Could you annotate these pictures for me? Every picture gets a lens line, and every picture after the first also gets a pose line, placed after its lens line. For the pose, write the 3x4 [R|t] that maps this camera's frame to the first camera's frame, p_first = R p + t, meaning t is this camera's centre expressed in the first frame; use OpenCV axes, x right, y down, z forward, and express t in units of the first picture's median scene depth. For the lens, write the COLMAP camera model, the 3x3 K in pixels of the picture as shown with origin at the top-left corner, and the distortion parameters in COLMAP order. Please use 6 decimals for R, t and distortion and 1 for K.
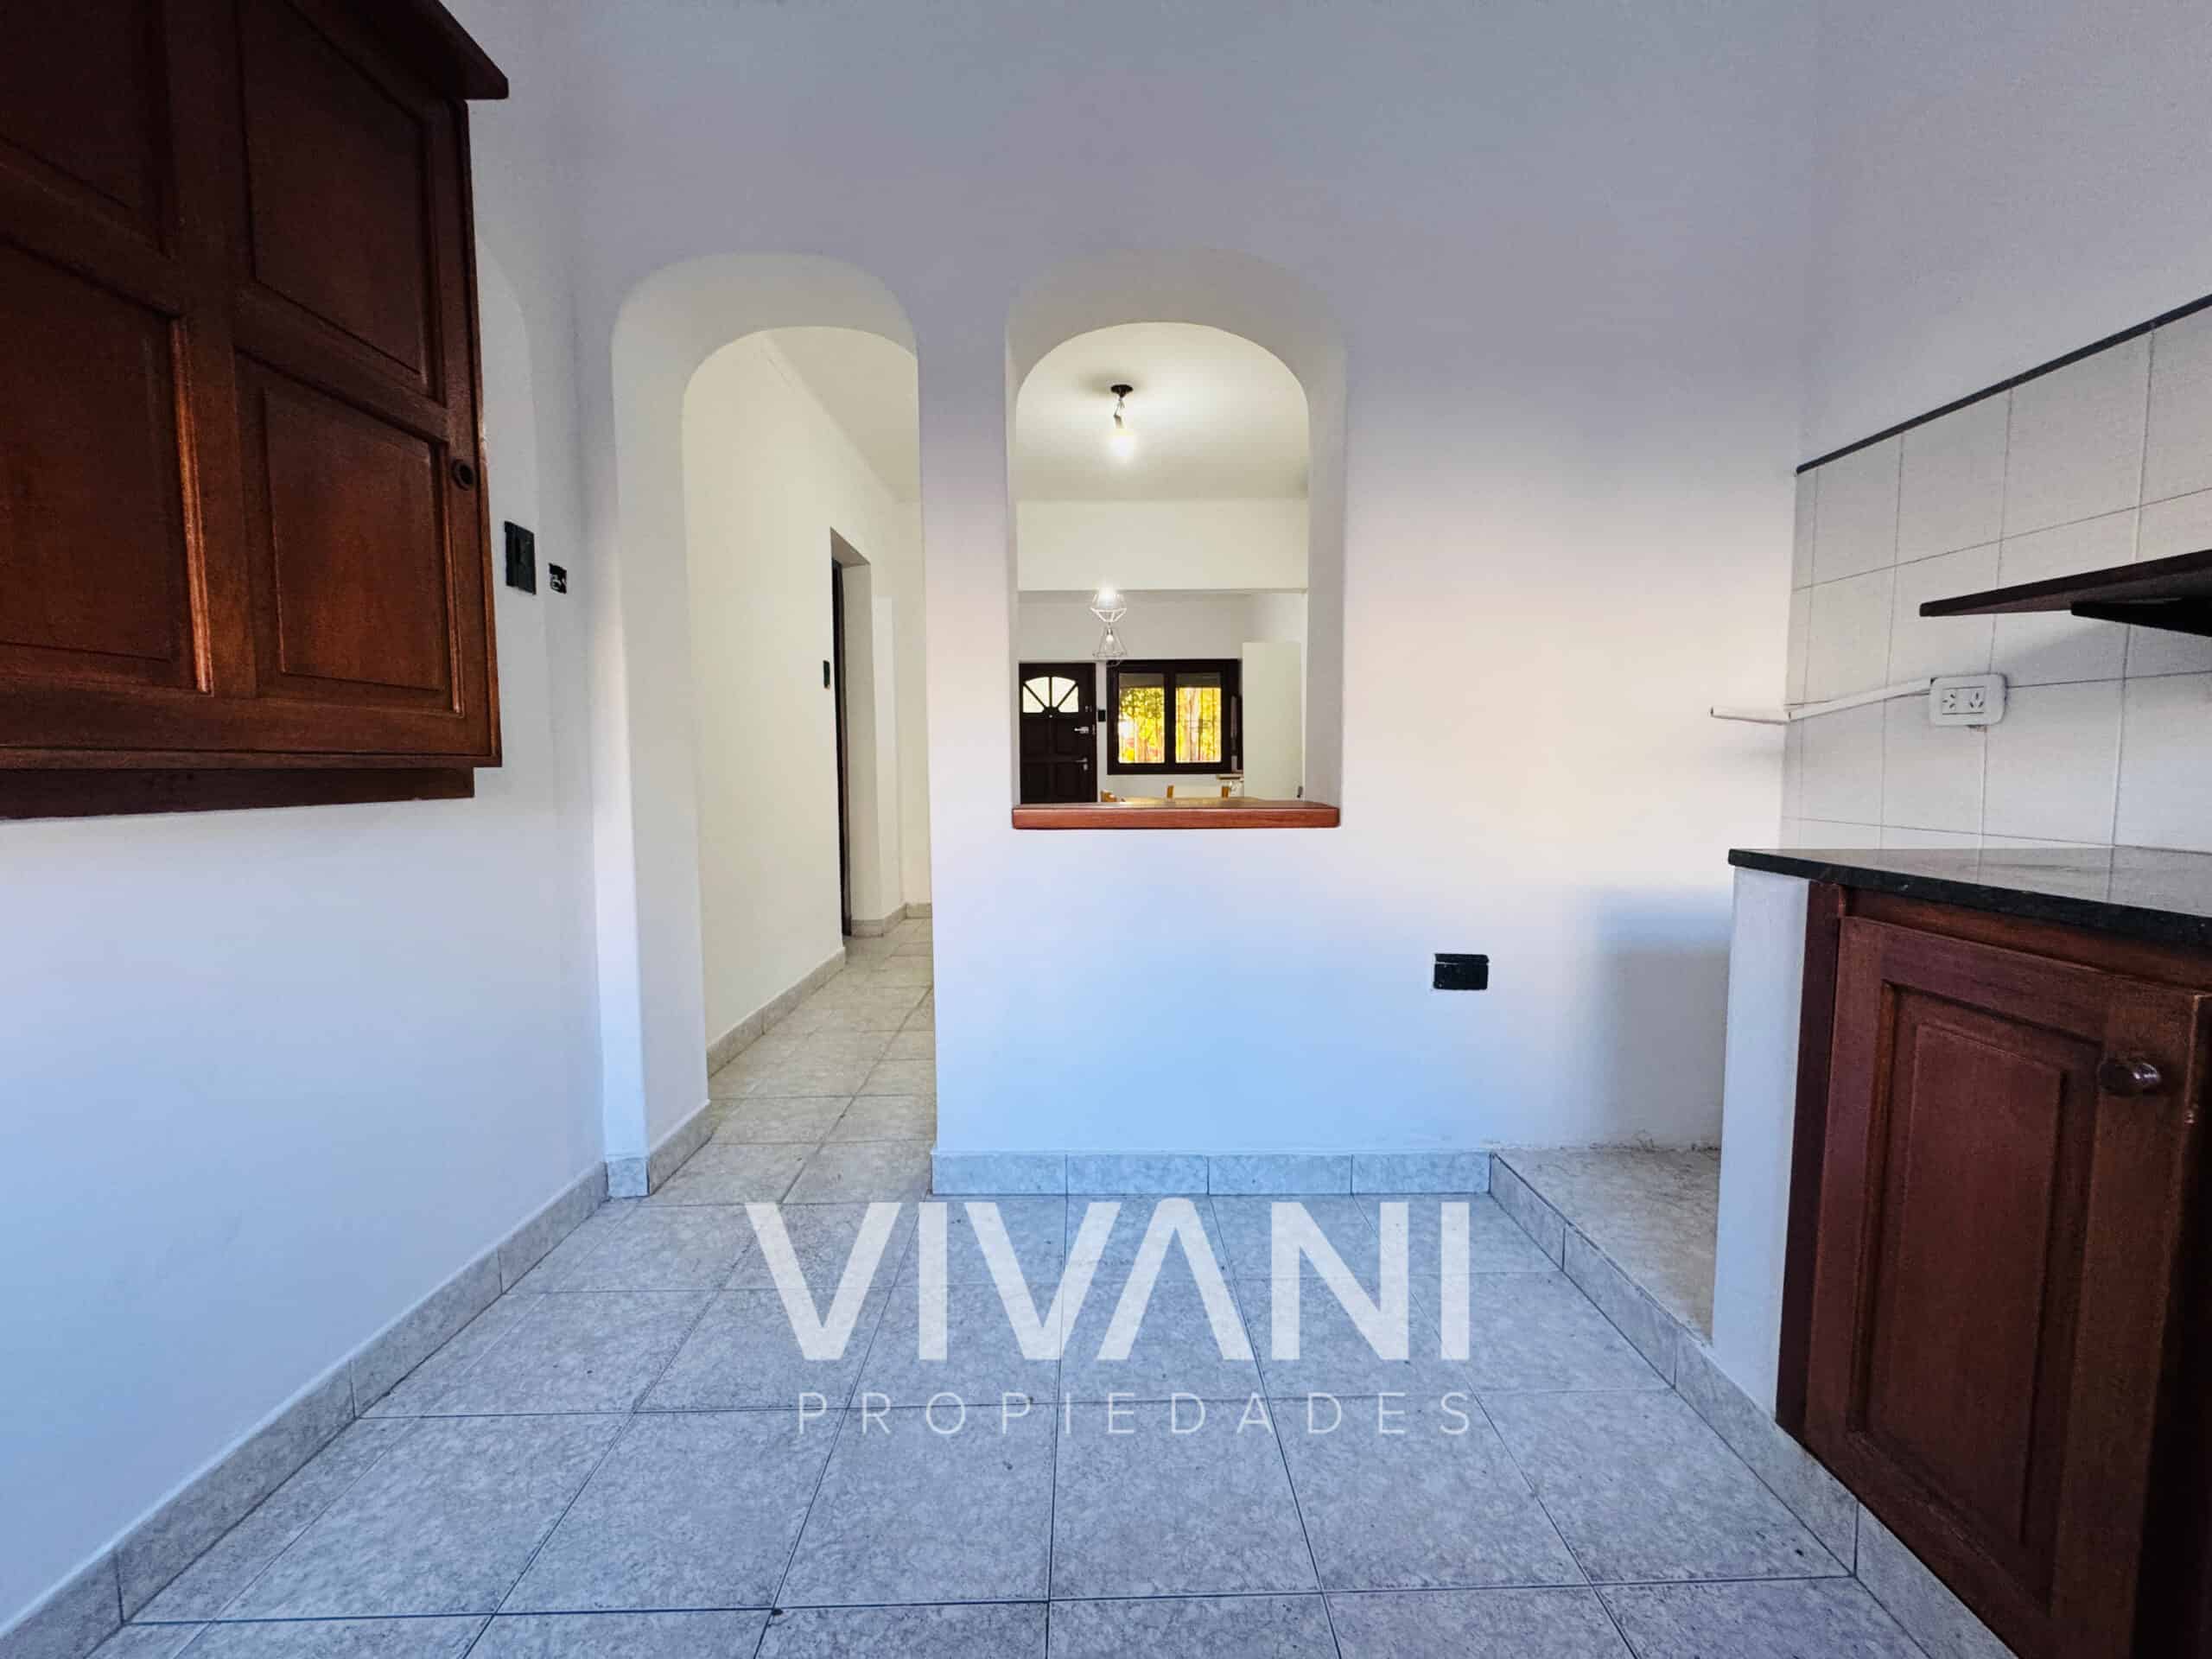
lens RADIAL K [[889.3, 0, 1102.6], [0, 889.3, 824.2], [0, 0, 1]] dist [-0.003666, 0.001038]
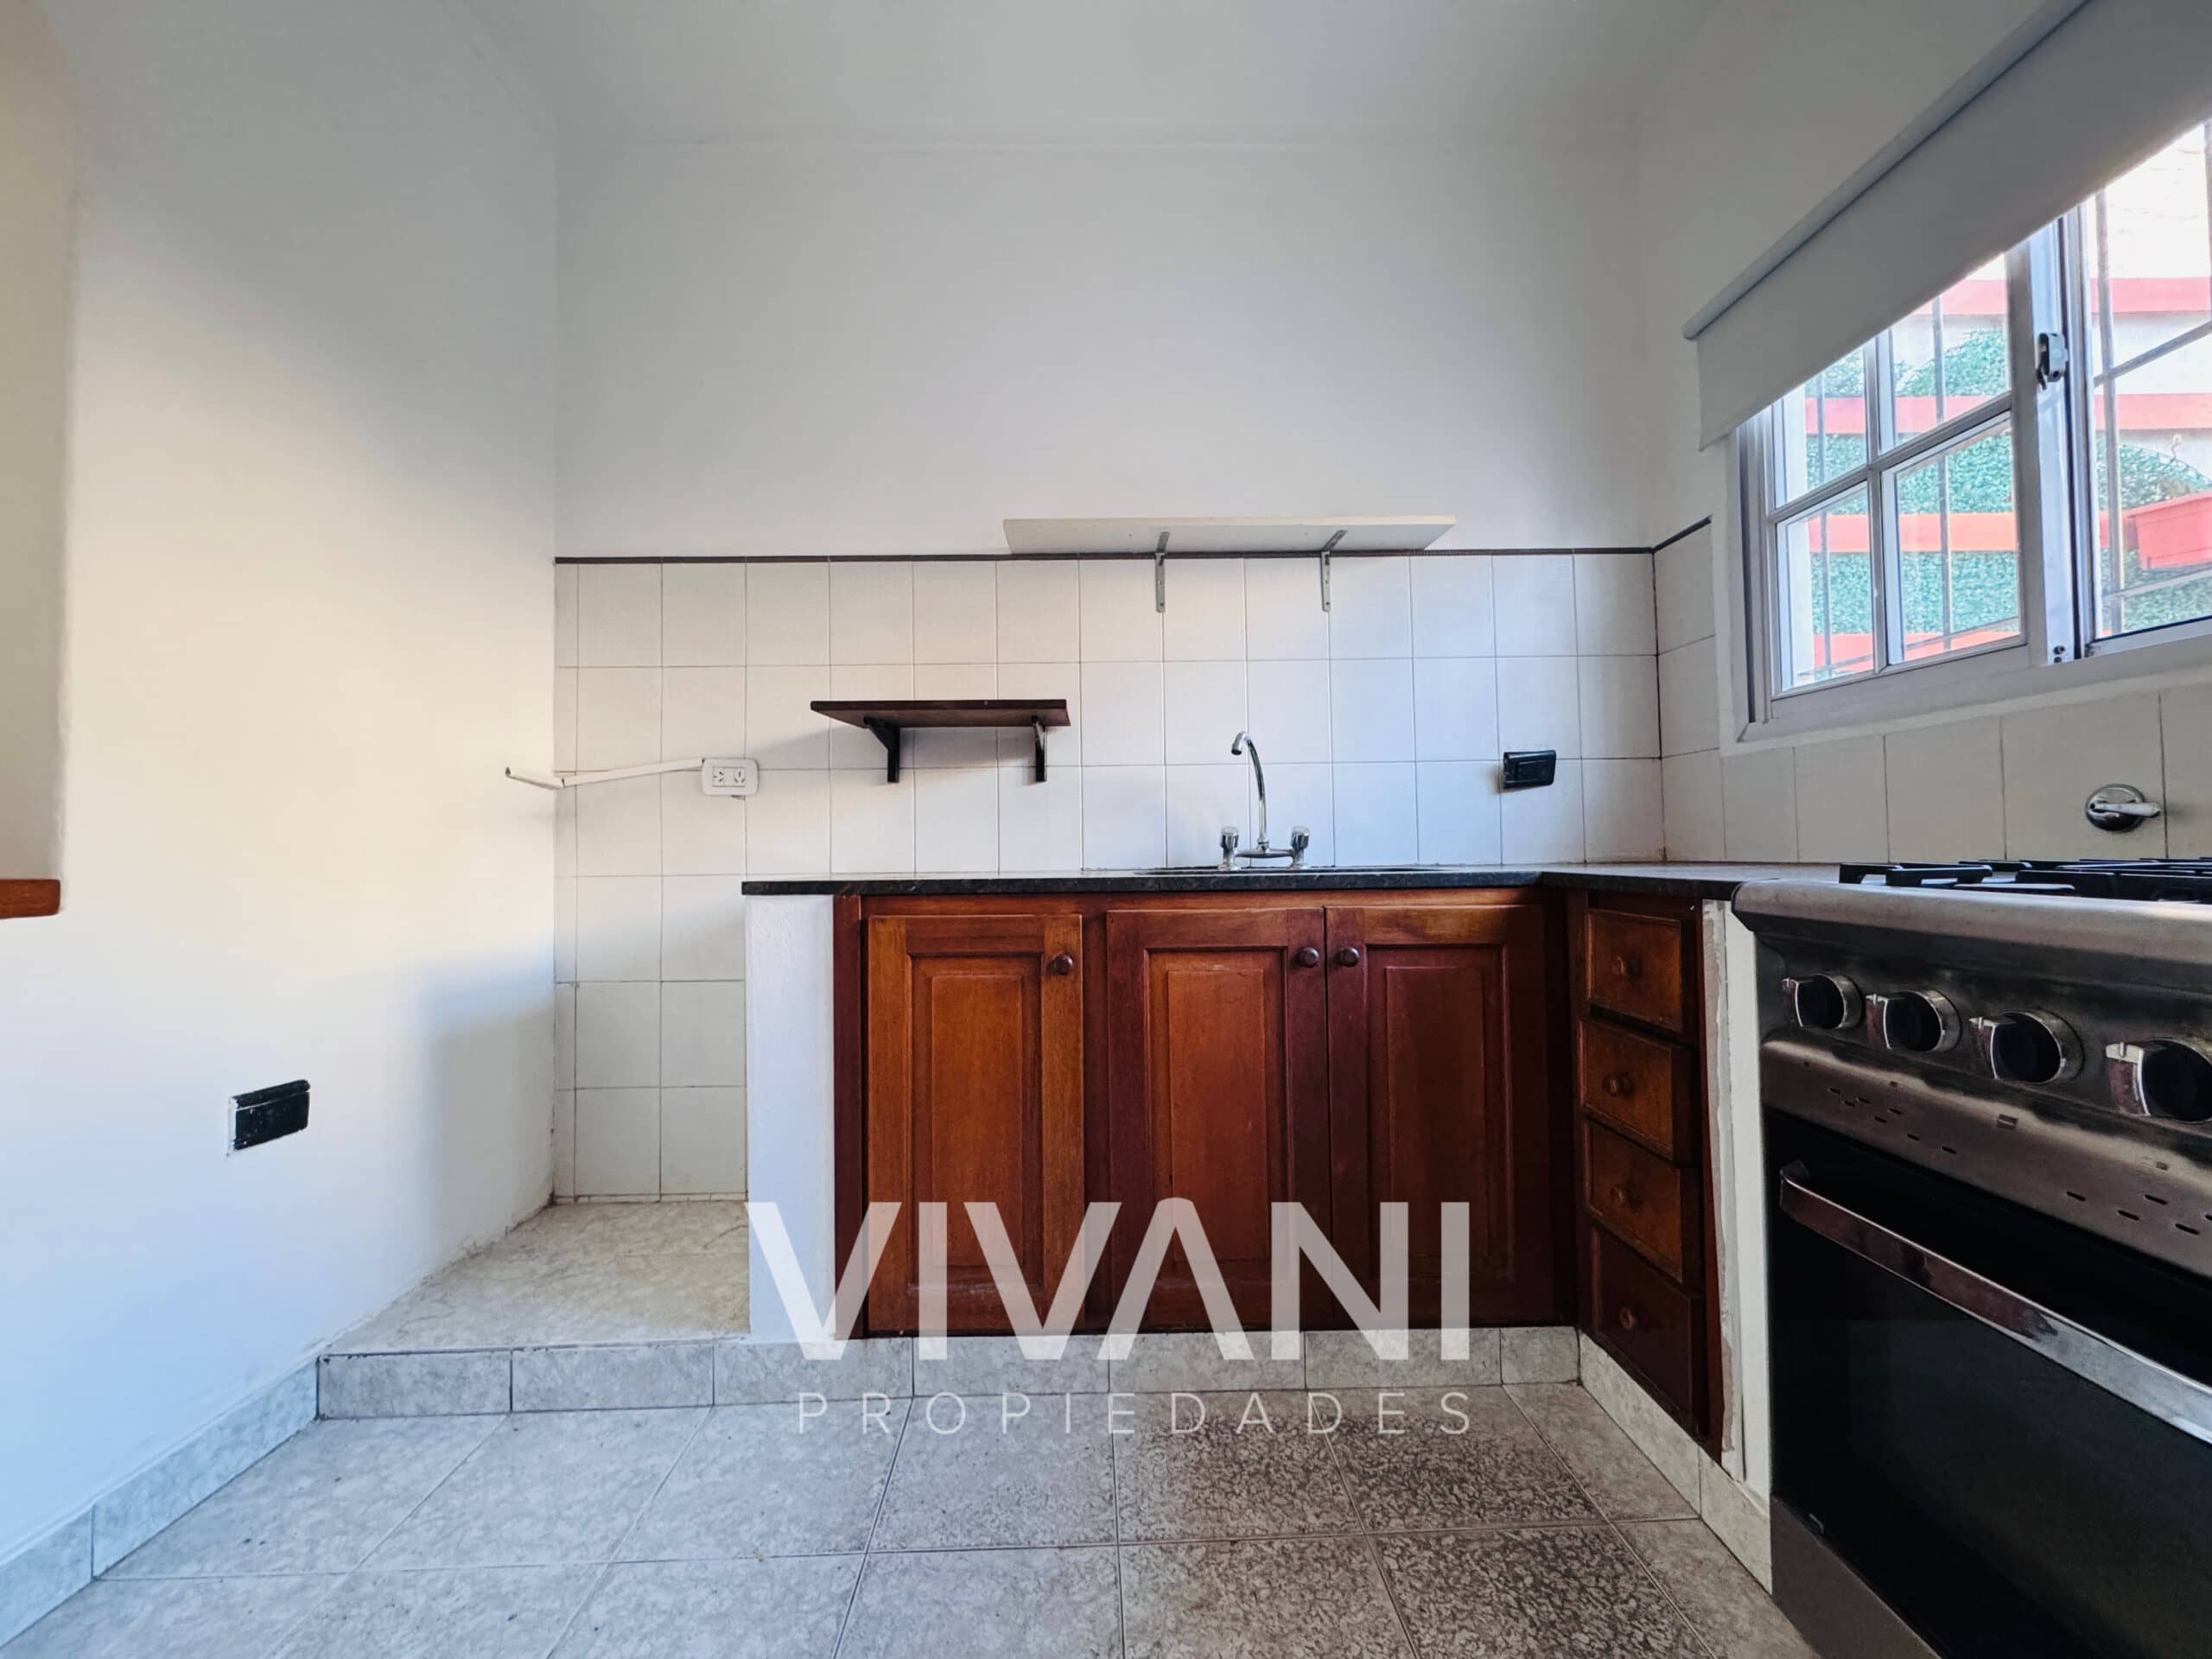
lens RADIAL K [[889.3, 0, 1102.6], [0, 889.3, 824.2], [0, 0, 1]] dist [-0.003666, 0.001038]
pose [[-0.010582, 0.035941, 0.999298, -0.362199], [0.085015, 0.995768, -0.034914, 0.026368], [-0.996323, 0.084586, -0.013592, 0.425226]]
